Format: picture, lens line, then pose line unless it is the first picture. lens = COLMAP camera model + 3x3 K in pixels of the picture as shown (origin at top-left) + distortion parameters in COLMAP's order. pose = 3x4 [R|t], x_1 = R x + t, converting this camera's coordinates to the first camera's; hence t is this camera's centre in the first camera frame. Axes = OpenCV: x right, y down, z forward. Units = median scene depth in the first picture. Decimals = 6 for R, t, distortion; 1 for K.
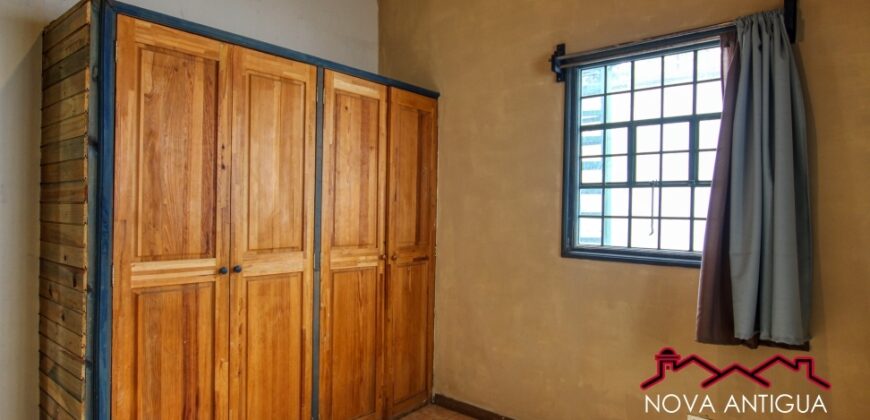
lens RADIAL K [[519.0, 0, 435.0], [0, 519.0, 210.0], [0, 0, 1]] dist [0.000864, 0.000599]
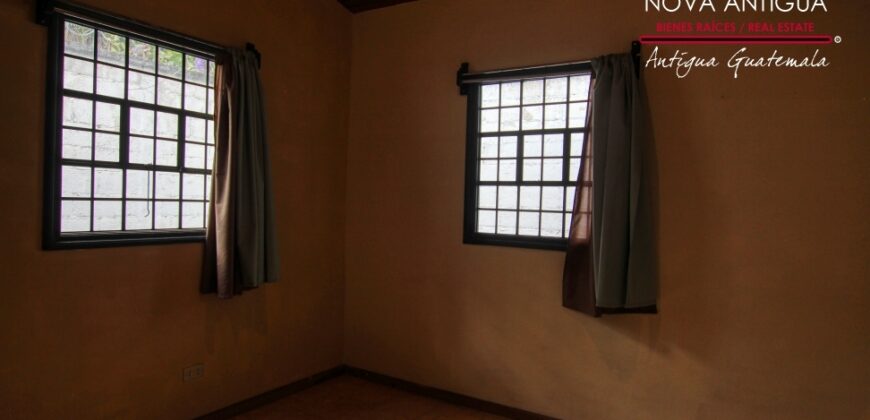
lens RADIAL K [[519.0, 0, 435.0], [0, 519.0, 210.0], [0, 0, 1]] dist [0.000864, 0.000599]
pose [[-0.152926, -0.035238, 0.987609, -1.791458], [-0.027100, 0.999138, 0.031453, -0.033058], [-0.987866, -0.021954, -0.153749, 1.536104]]
